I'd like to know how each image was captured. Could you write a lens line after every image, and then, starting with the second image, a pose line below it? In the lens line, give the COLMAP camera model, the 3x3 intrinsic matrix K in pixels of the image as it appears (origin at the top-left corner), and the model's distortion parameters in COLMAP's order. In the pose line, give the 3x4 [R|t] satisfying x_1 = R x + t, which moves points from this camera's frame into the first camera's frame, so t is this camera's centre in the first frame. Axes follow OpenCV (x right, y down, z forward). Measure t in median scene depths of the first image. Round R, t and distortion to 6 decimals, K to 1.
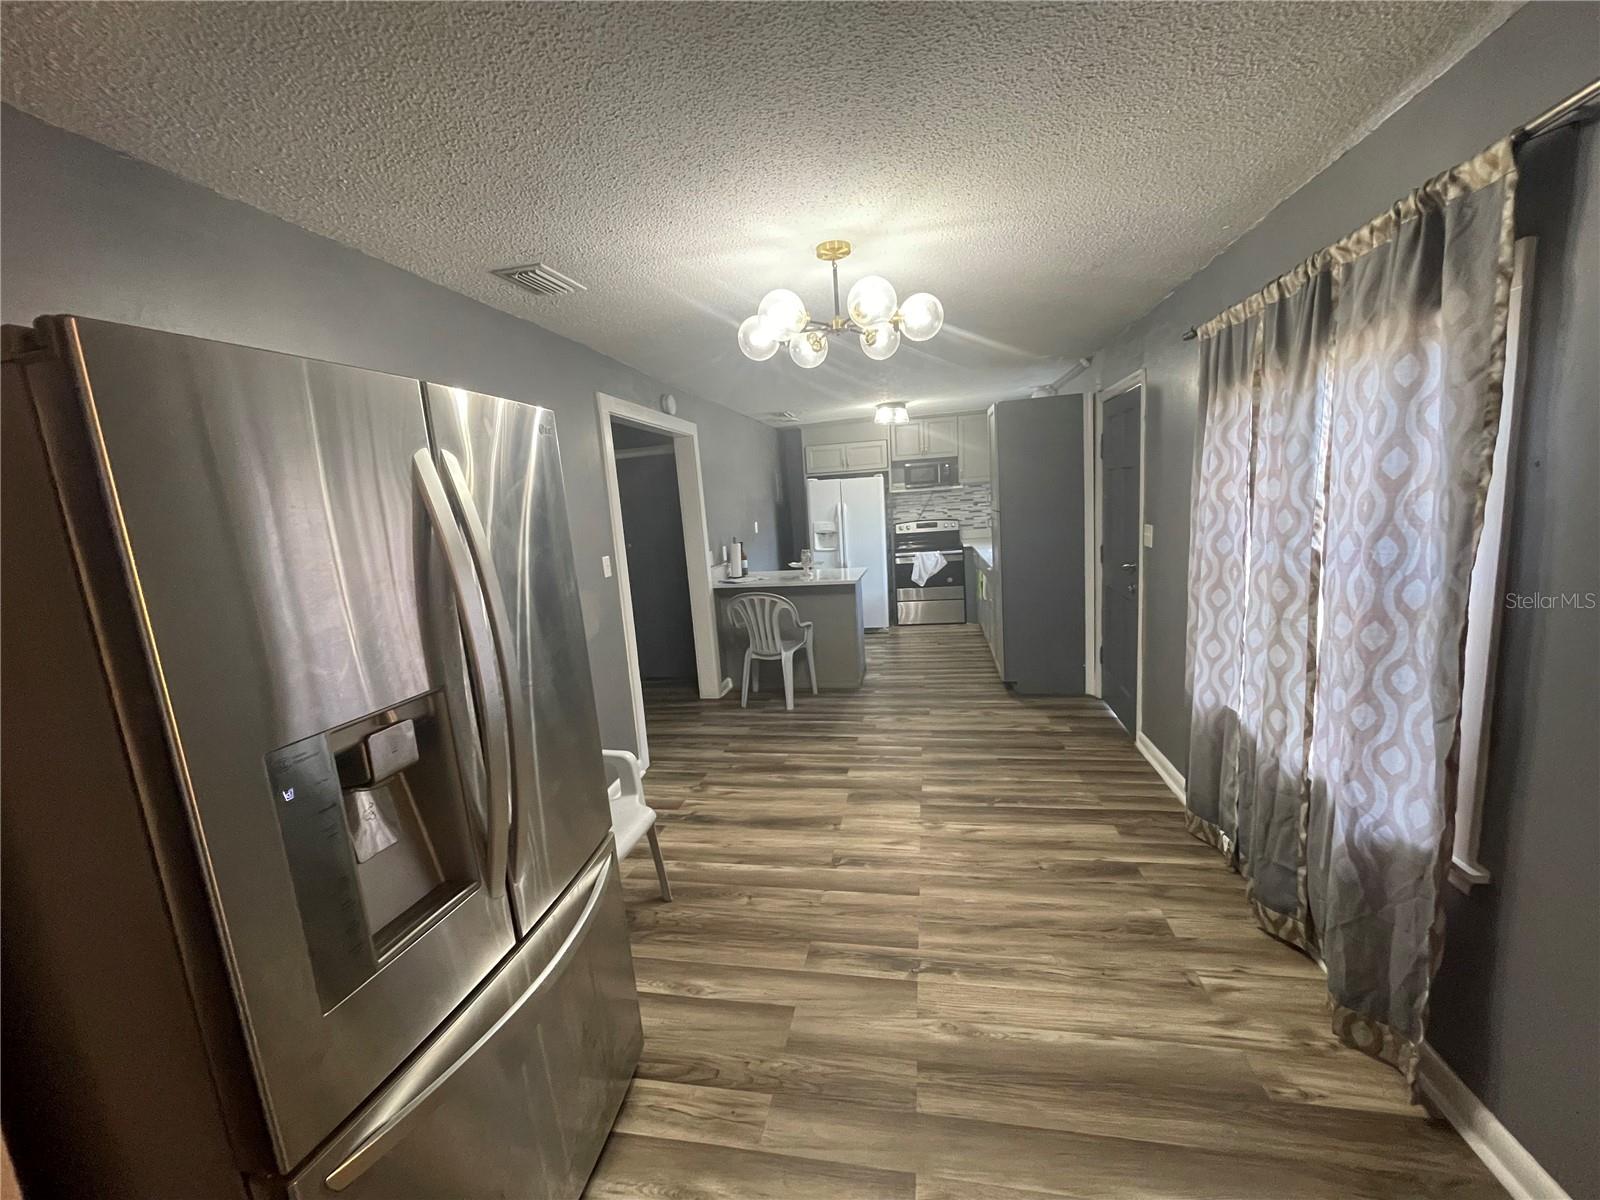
lens RADIAL K [[638.9, 0, 797.1], [0, 638.9, 602.2], [0, 0, 1]] dist [0.001488, 0.000085]
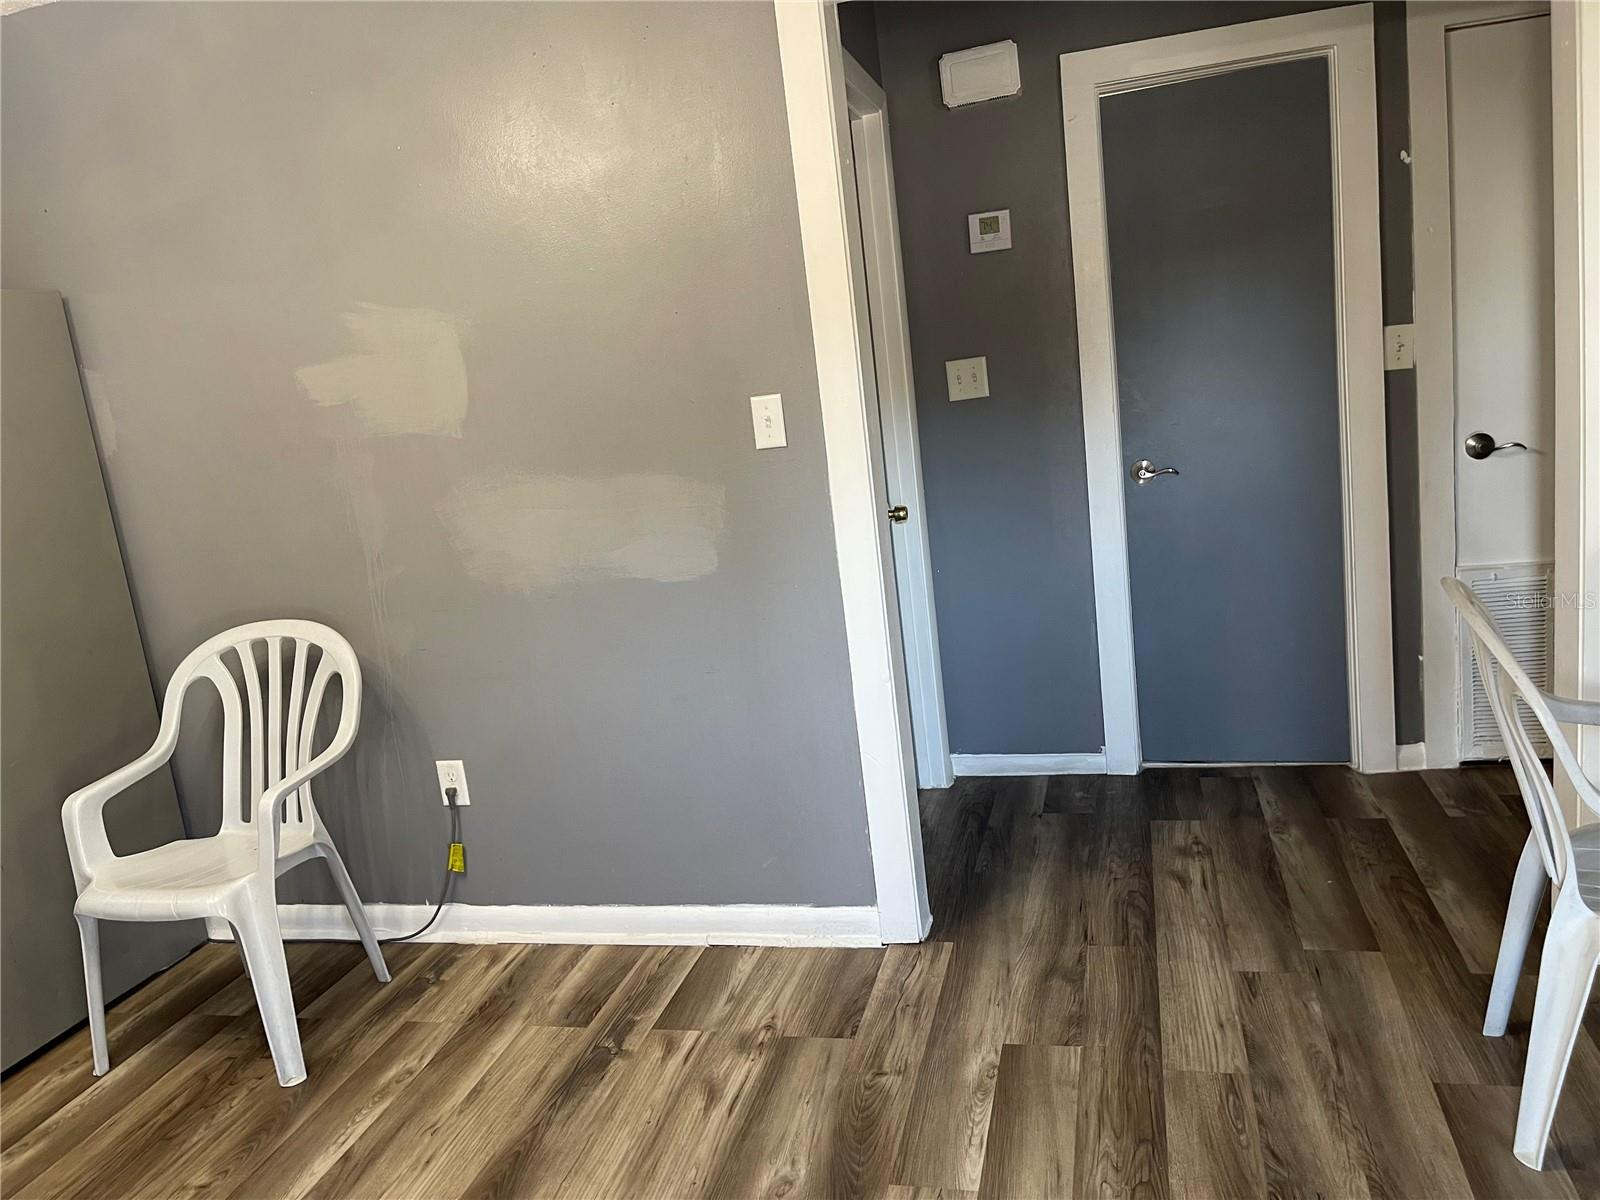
lens RADIAL K [[1198.8, 0, 806.0], [0, 1198.8, 605.3], [0, 0, 1]] dist [0.024789, -0.027983]
pose [[-0.049043, 0.271703, -0.961131, 0.548106], [-0.041166, 0.960921, 0.273744, -0.181230], [0.997948, 0.052991, -0.035942, 1.241523]]
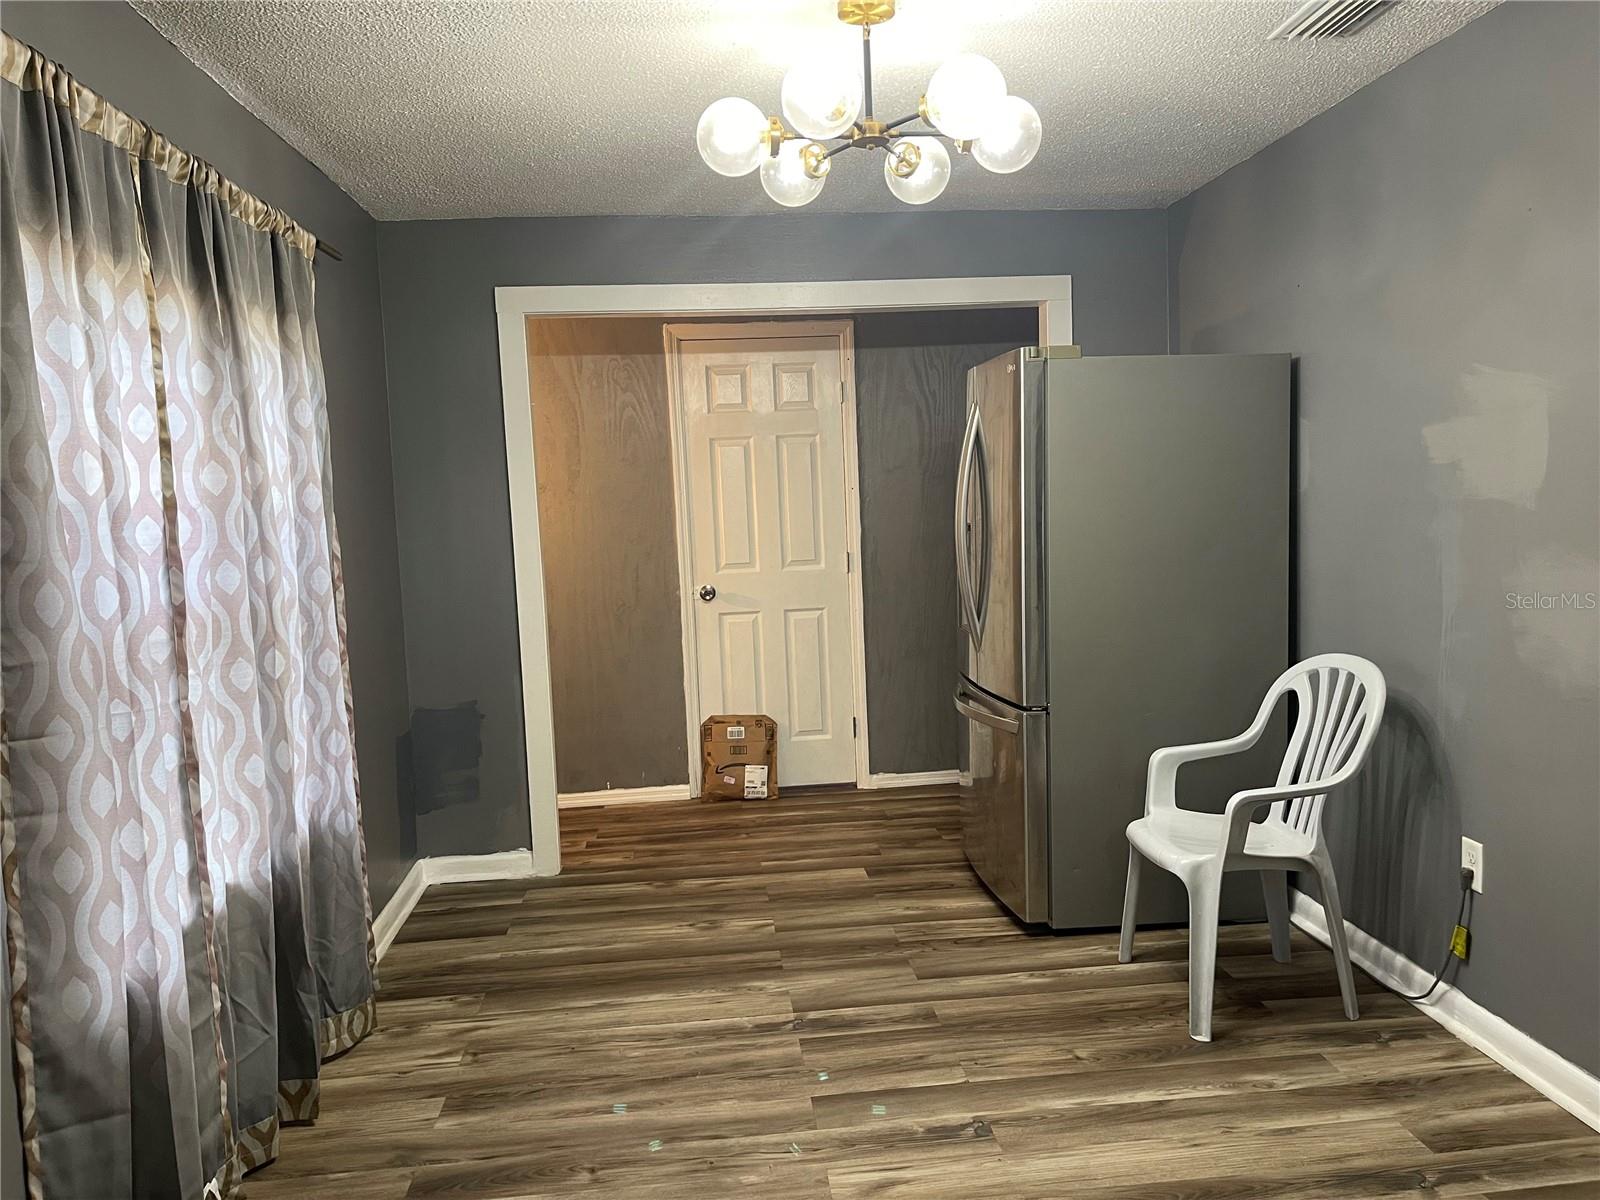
lens RADIAL K [[1198.8, 0, 805.5], [0, 1198.8, 592.8], [0, 0, 1]] dist [0.024789, -0.027983]
pose [[-0.950843, 0.128194, -0.281892, 0.377012], [0.056779, 0.967031, 0.248250, -0.229937], [0.304422, 0.220041, -0.926773, 1.613083]]
